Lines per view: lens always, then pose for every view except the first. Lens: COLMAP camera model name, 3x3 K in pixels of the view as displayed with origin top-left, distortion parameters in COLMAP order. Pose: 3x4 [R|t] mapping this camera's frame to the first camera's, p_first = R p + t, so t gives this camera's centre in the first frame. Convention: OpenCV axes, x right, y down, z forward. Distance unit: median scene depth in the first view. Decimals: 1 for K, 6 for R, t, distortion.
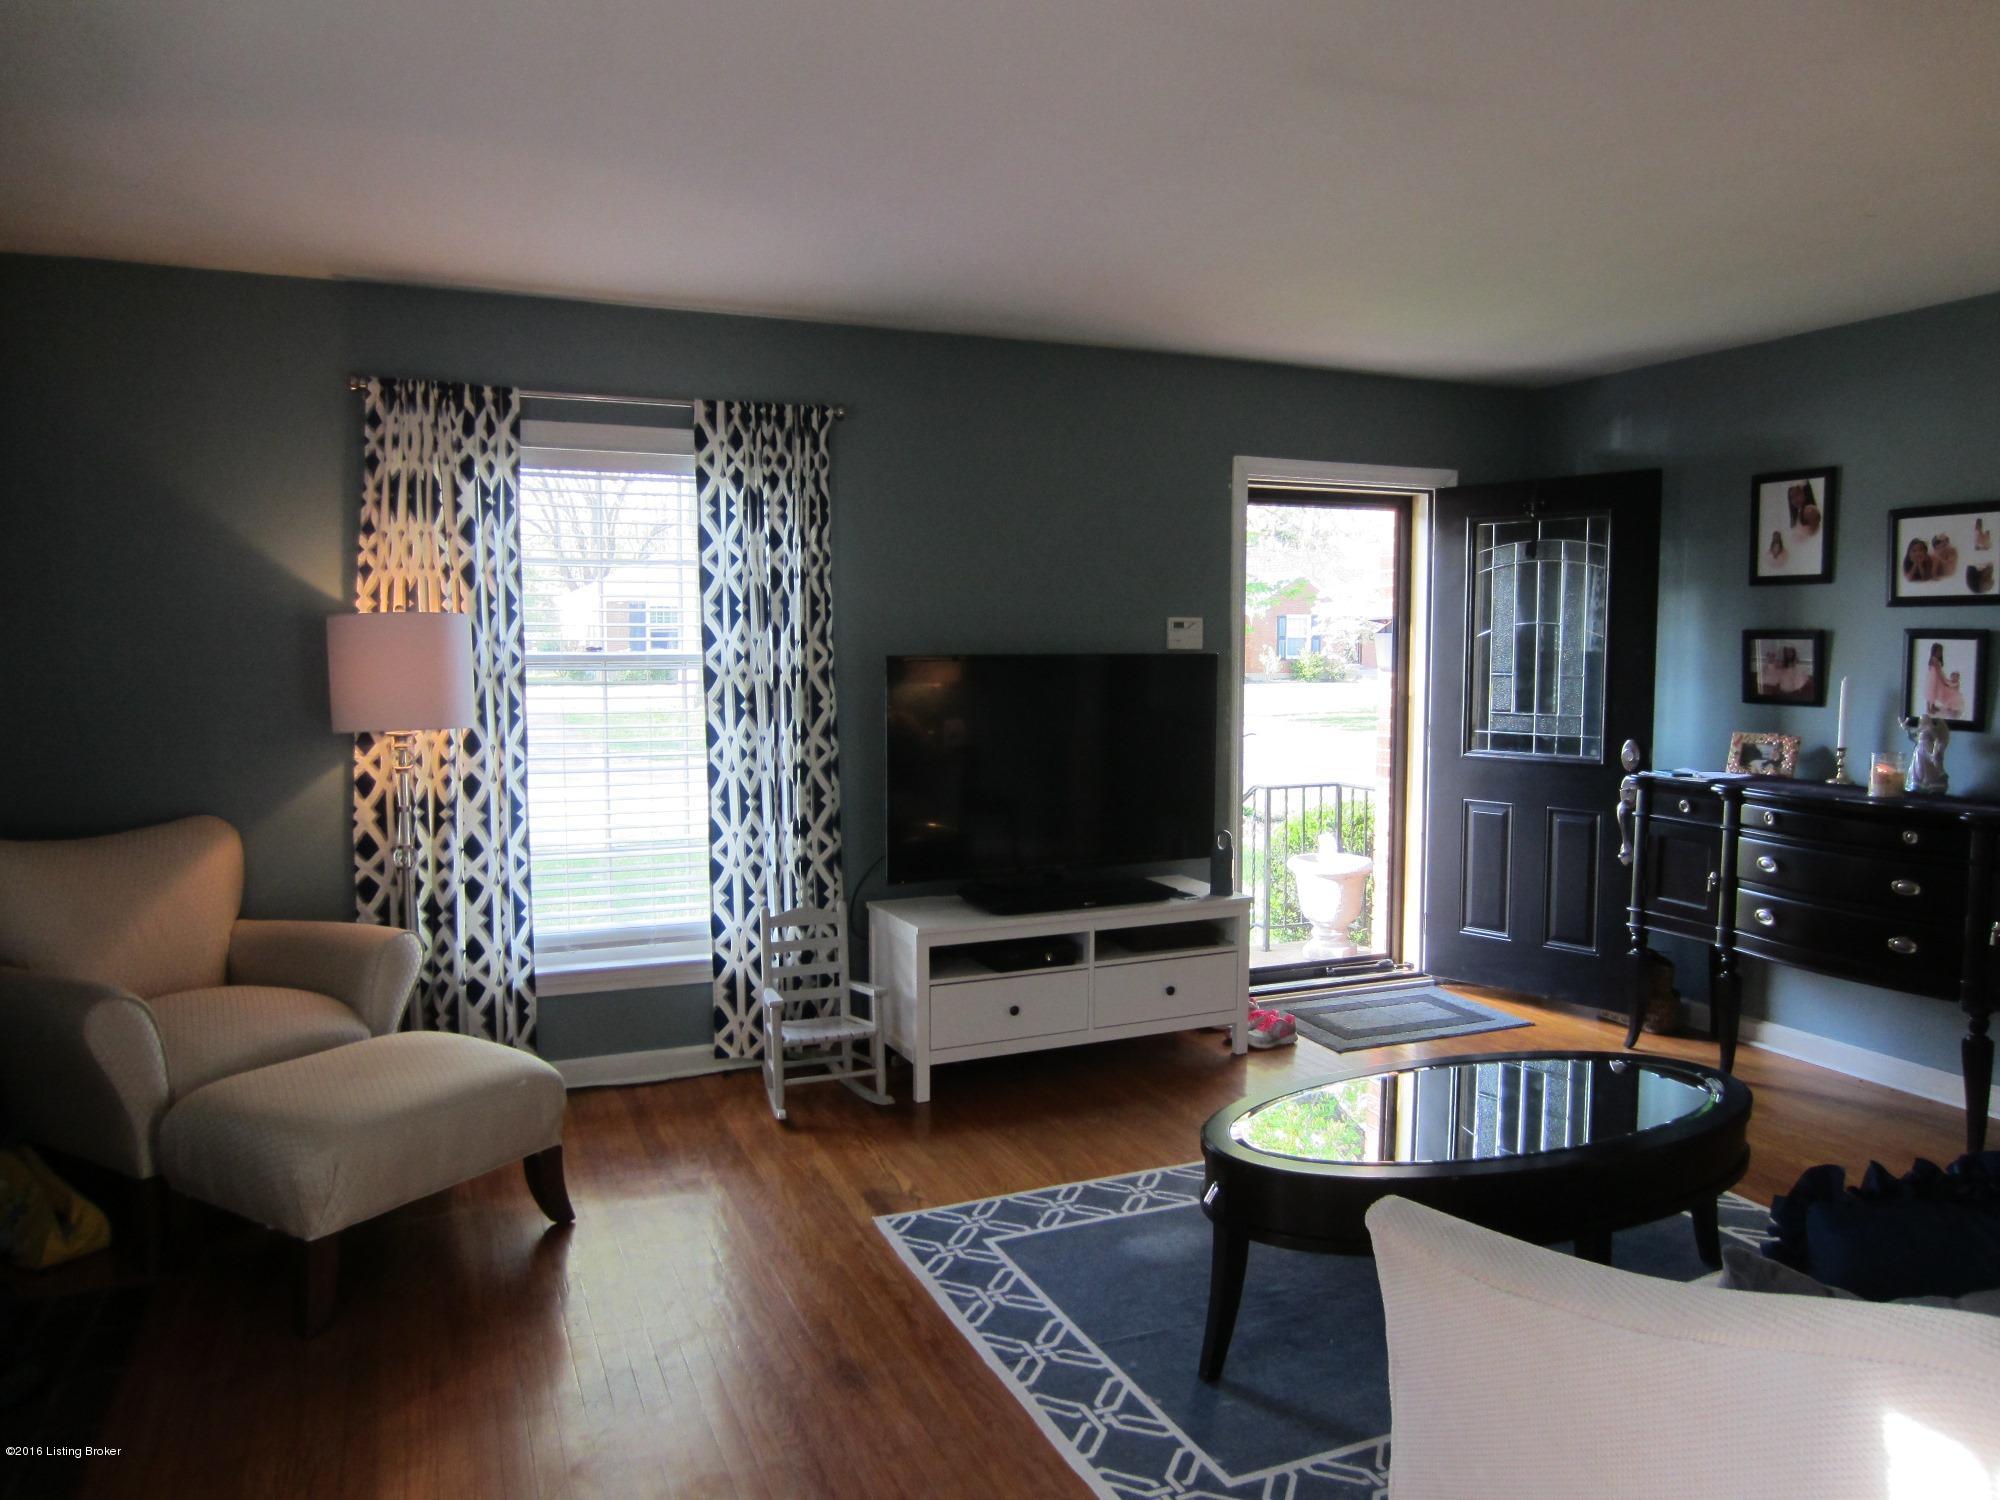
lens RADIAL K [[1408.3, 0, 1000.0], [0, 1408.3, 750.0], [0, 0, 1]] dist [-0.034914, 0.001234]
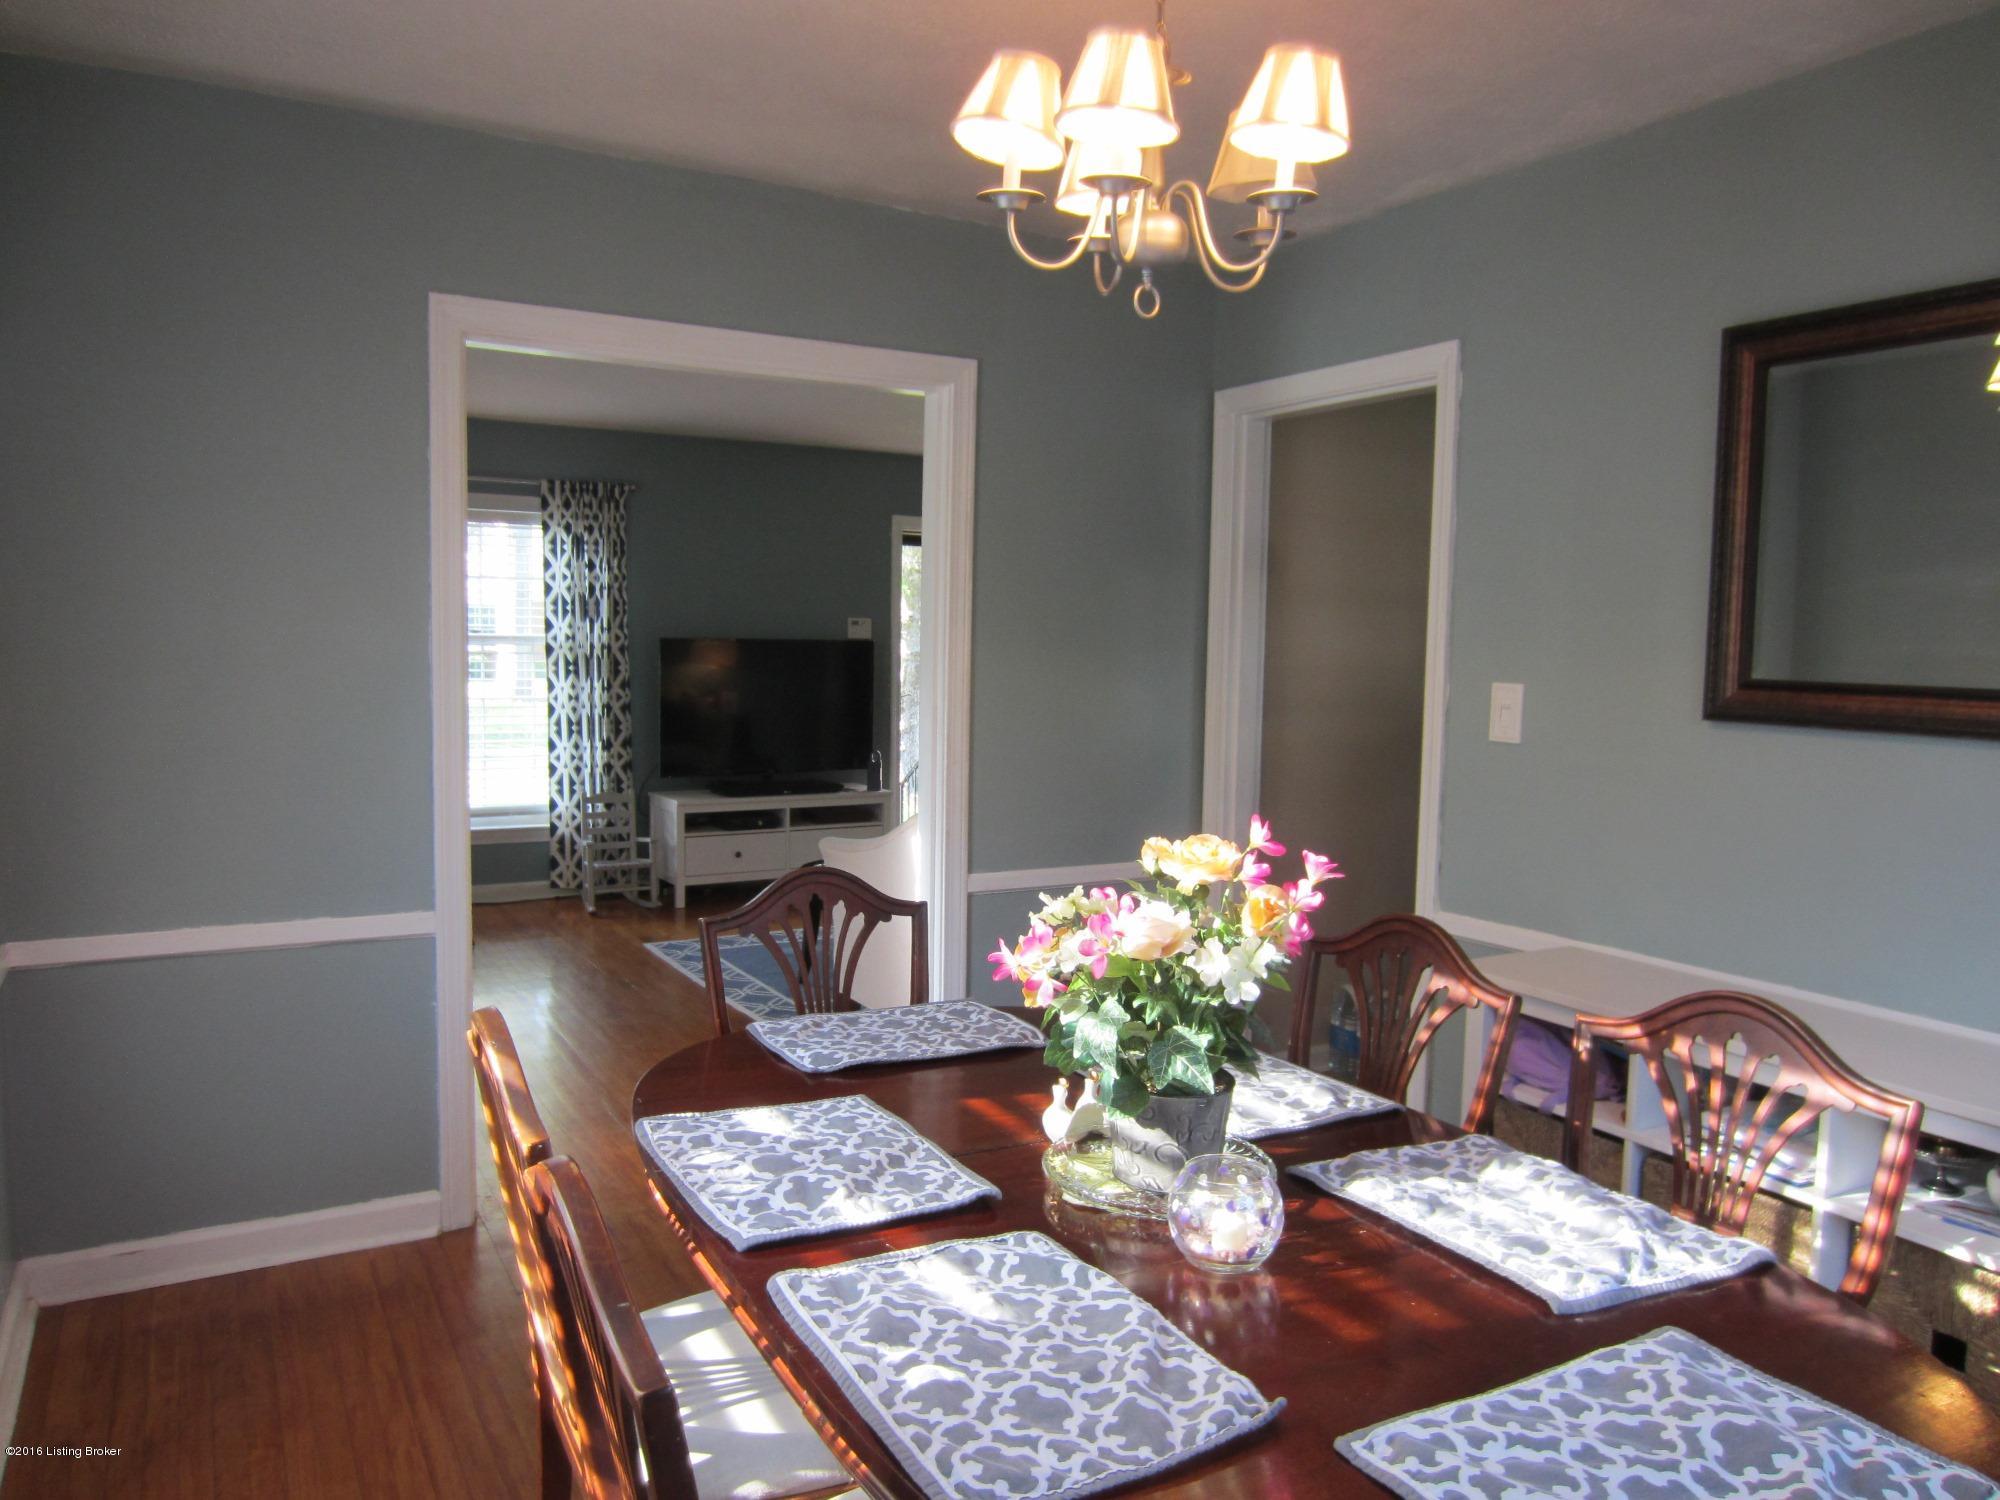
lens RADIAL K [[1408.3, 0, 1000.0], [0, 1408.3, 750.0], [0, 0, 1]] dist [-0.034914, 0.001234]
pose [[0.991780, 0.006278, 0.127797, 0.101415], [-0.006816, 0.999970, 0.003770, 0.053343], [-0.127769, -0.004610, 0.991793, -0.662758]]
